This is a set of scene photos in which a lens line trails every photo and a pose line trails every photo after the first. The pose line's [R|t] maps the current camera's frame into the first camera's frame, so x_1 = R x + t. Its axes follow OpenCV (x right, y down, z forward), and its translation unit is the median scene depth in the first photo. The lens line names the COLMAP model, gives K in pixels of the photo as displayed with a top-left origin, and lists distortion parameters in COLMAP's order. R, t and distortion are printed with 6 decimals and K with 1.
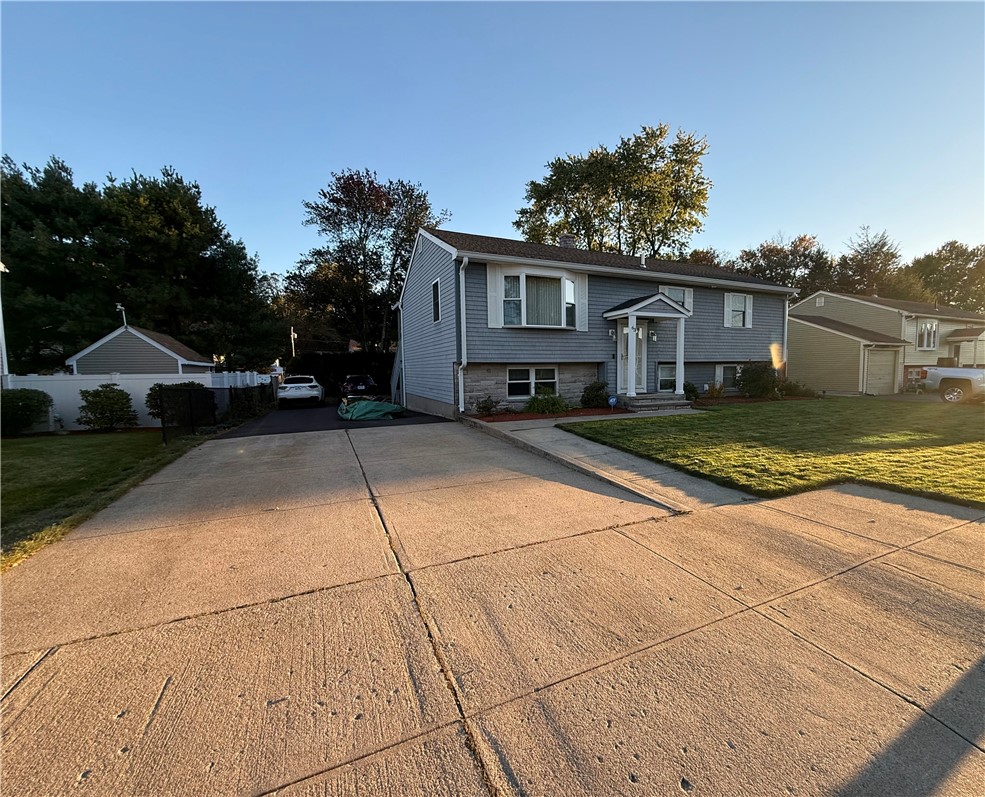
lens RADIAL K [[386.5, 0, 492.5], [0, 386.5, 398.5], [0, 0, 1]] dist [0.001278, 0.000306]
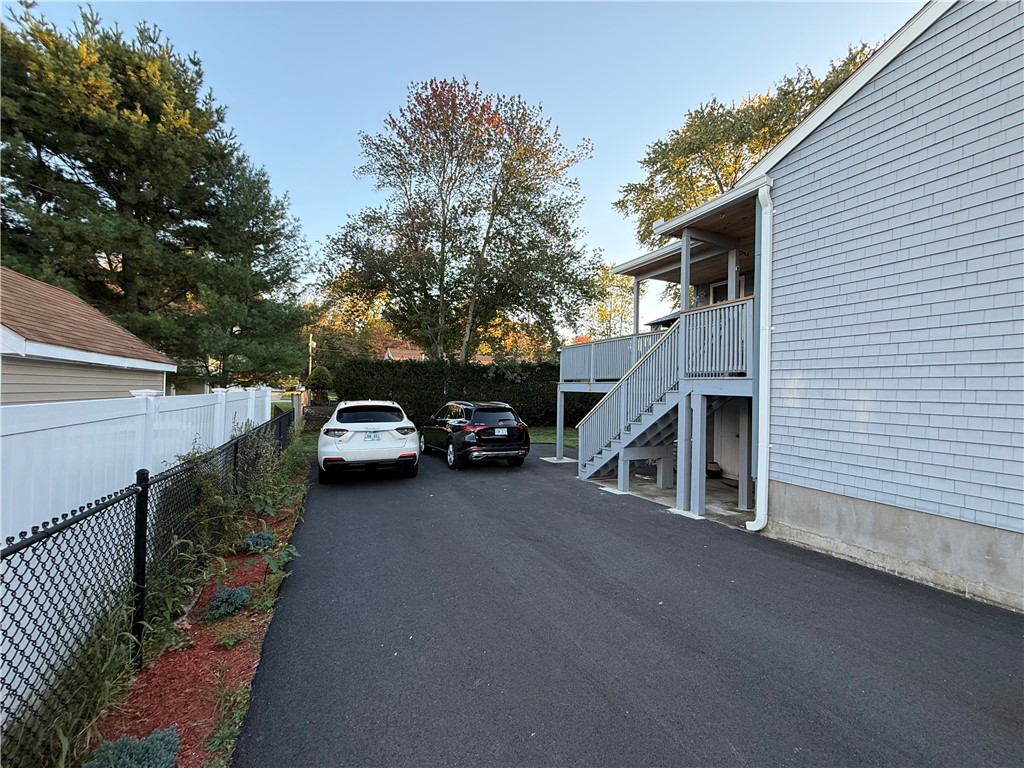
lens RADIAL K [[425.1, 0, 512.0], [0, 425.1, 384.0], [0, 0, 1]] dist [-0.000964, -0.000249]
pose [[0.999086, 0.035409, -0.023965, -0.337147], [-0.037383, 0.995449, -0.087660, -0.043760], [0.020752, 0.088475, 0.995862, 0.540964]]
